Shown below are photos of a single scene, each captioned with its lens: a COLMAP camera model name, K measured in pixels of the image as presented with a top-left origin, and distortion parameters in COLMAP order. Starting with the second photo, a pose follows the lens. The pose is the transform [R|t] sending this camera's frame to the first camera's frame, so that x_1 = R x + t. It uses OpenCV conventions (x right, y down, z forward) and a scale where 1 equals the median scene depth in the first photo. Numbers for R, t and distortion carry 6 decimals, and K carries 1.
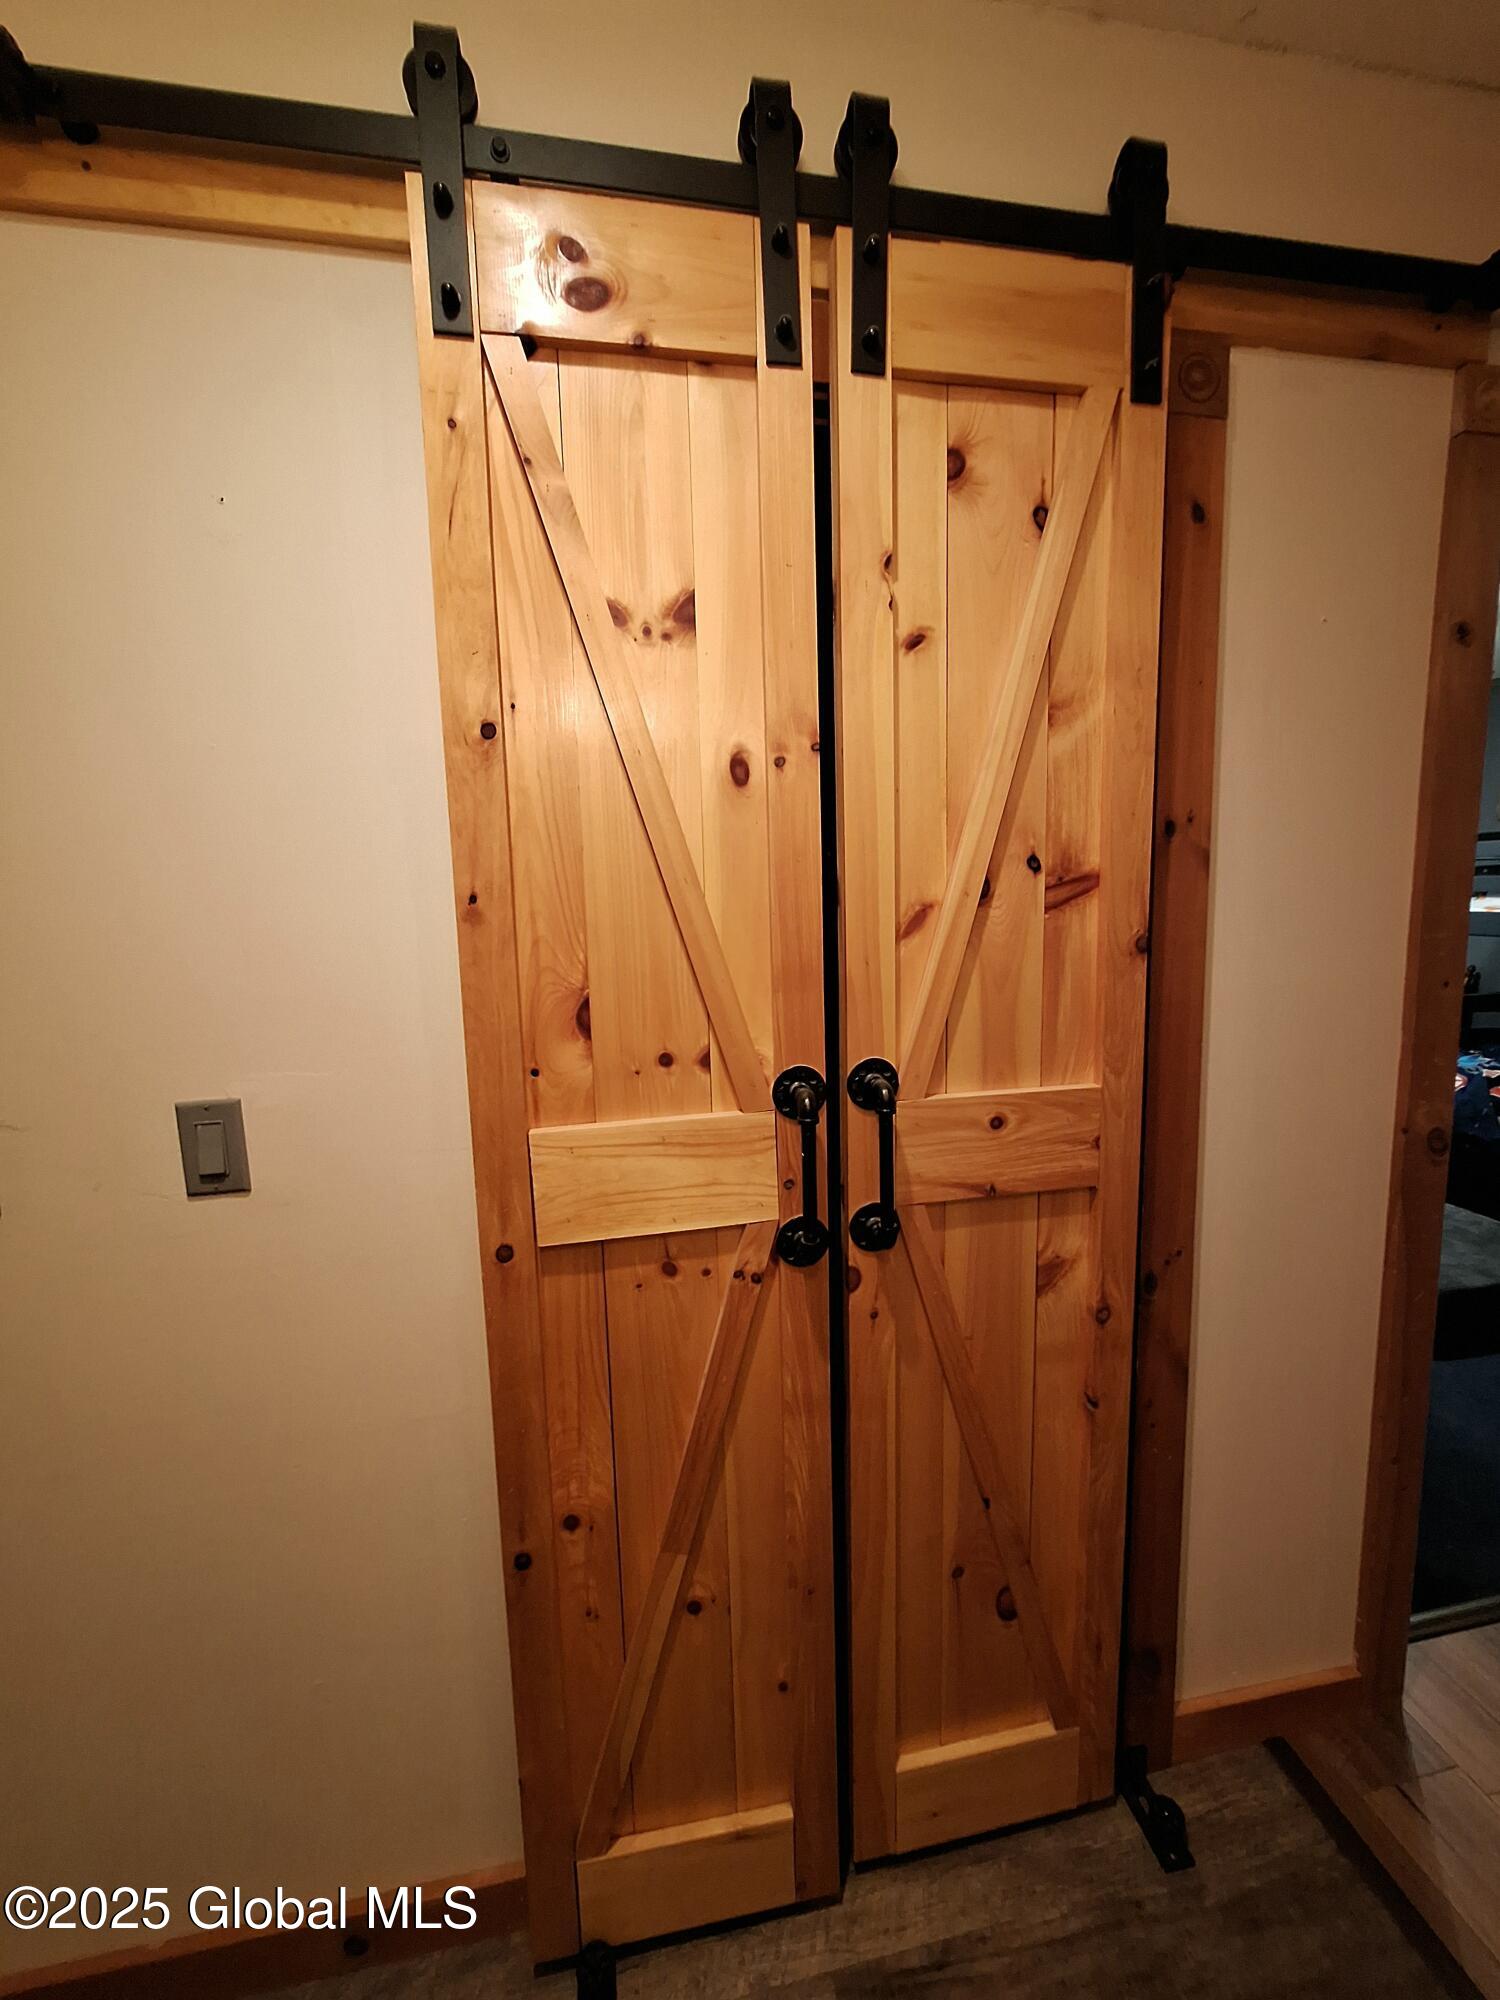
lens RADIAL K [[789.2, 0, 765.5], [0, 789.2, 993.2], [0, 0, 1]] dist [-0.002973, 0.000527]
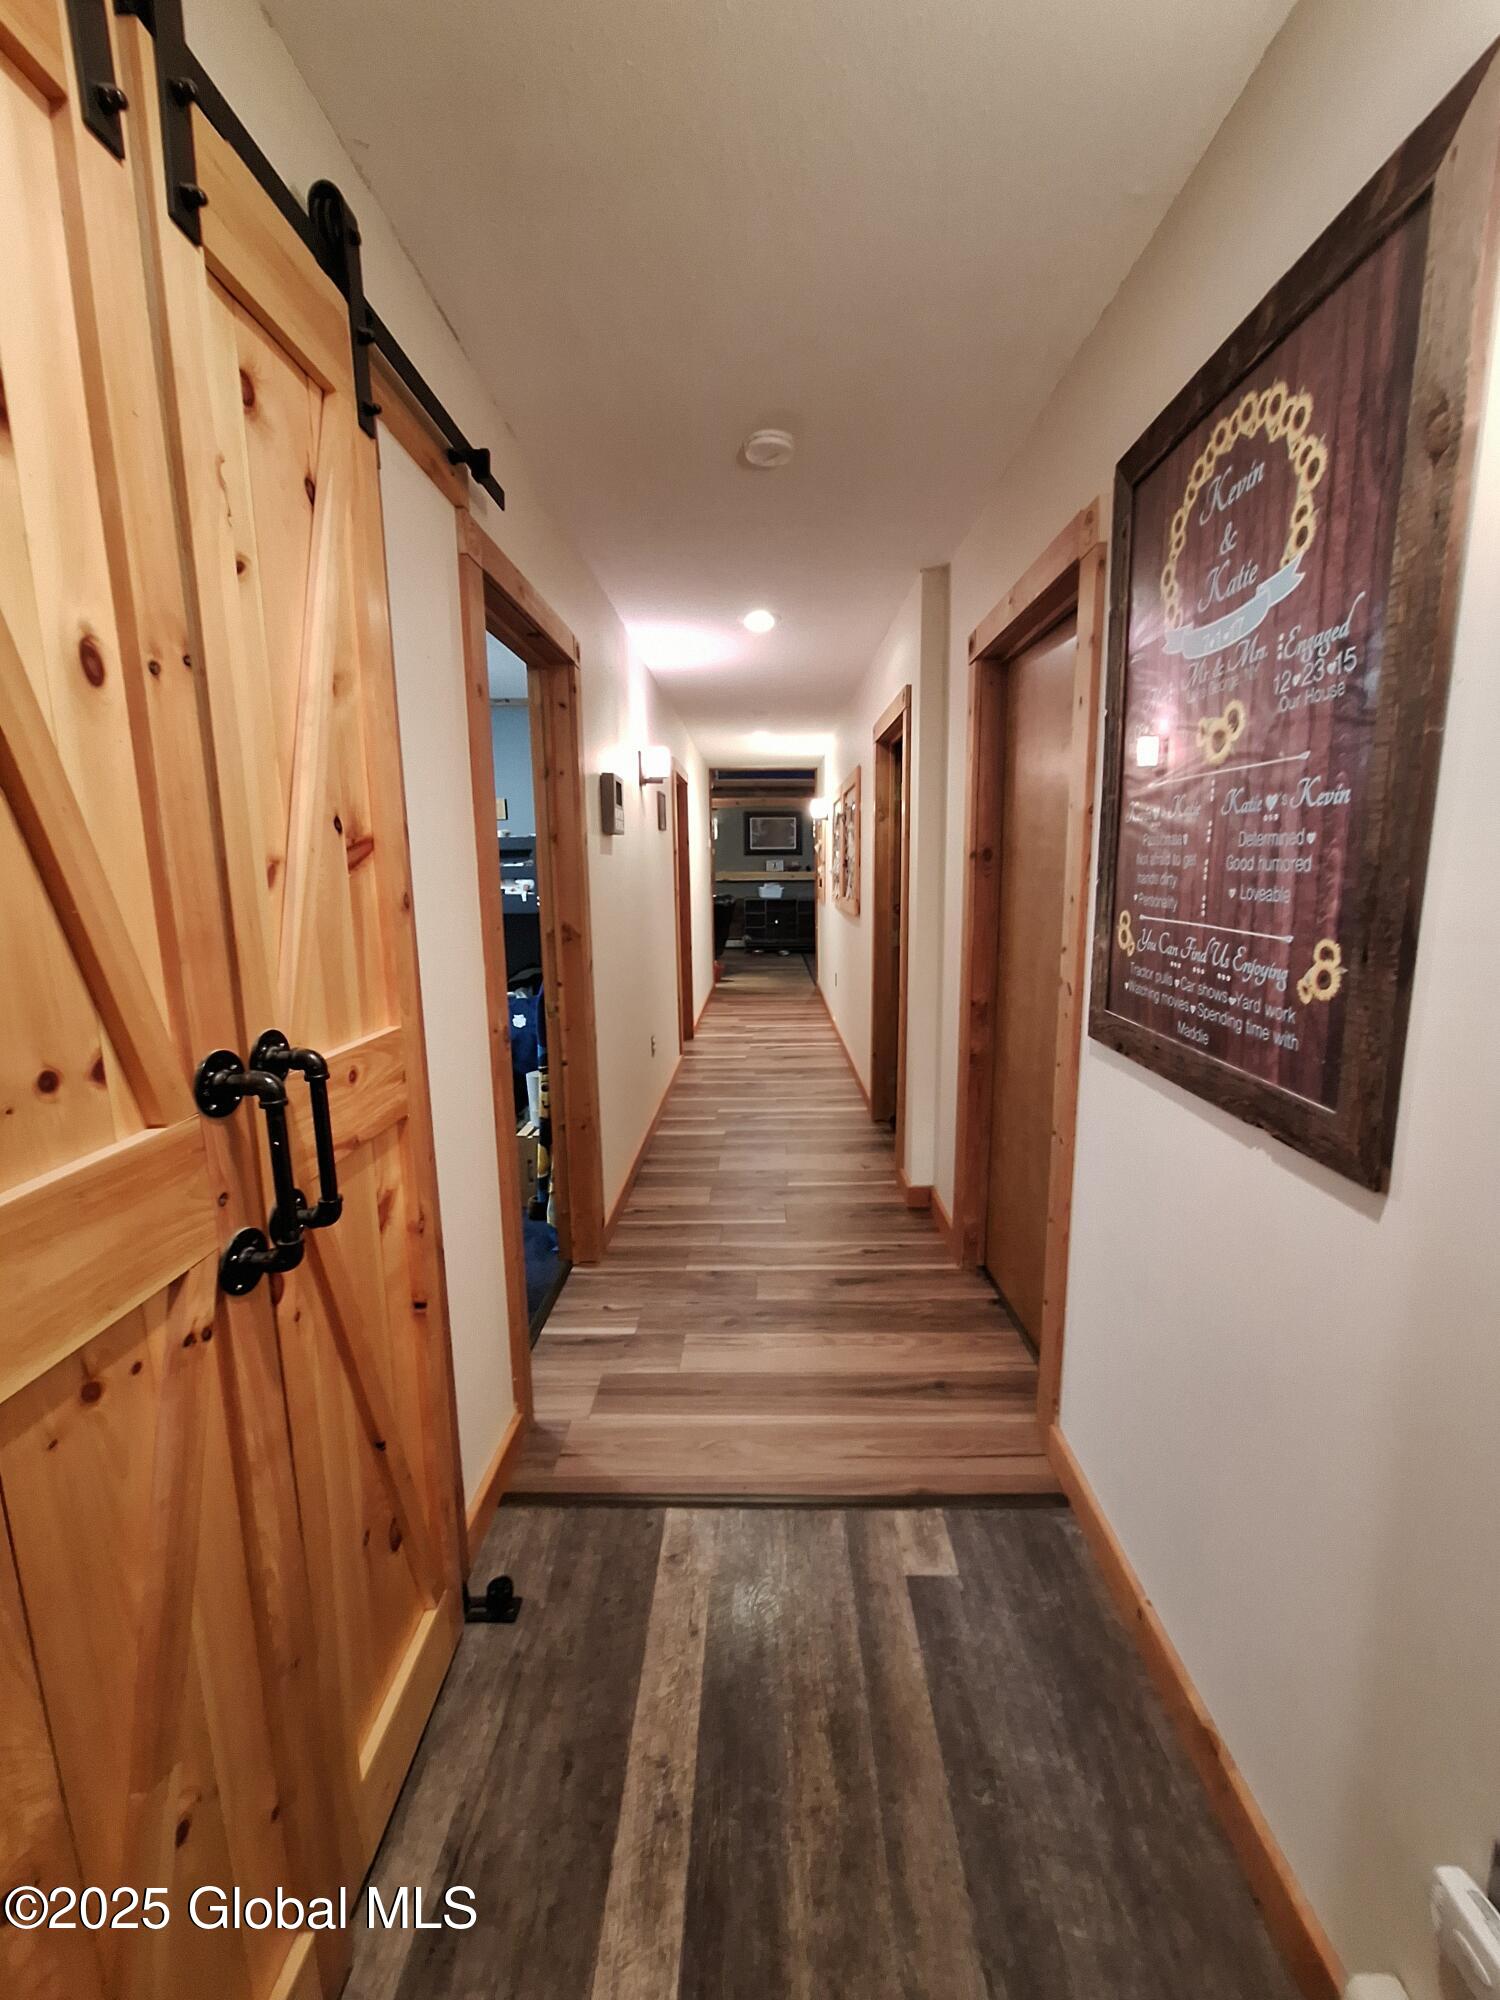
lens RADIAL K [[789.2, 0, 763.6], [0, 789.2, 998.7], [0, 0, 1]] dist [-0.002973, 0.000527]
pose [[0.183893, -0.138186, 0.973184, -0.622413], [0.134772, 0.984263, 0.114293, 0.020282], [-0.973663, 0.110140, 0.199623, 0.270423]]
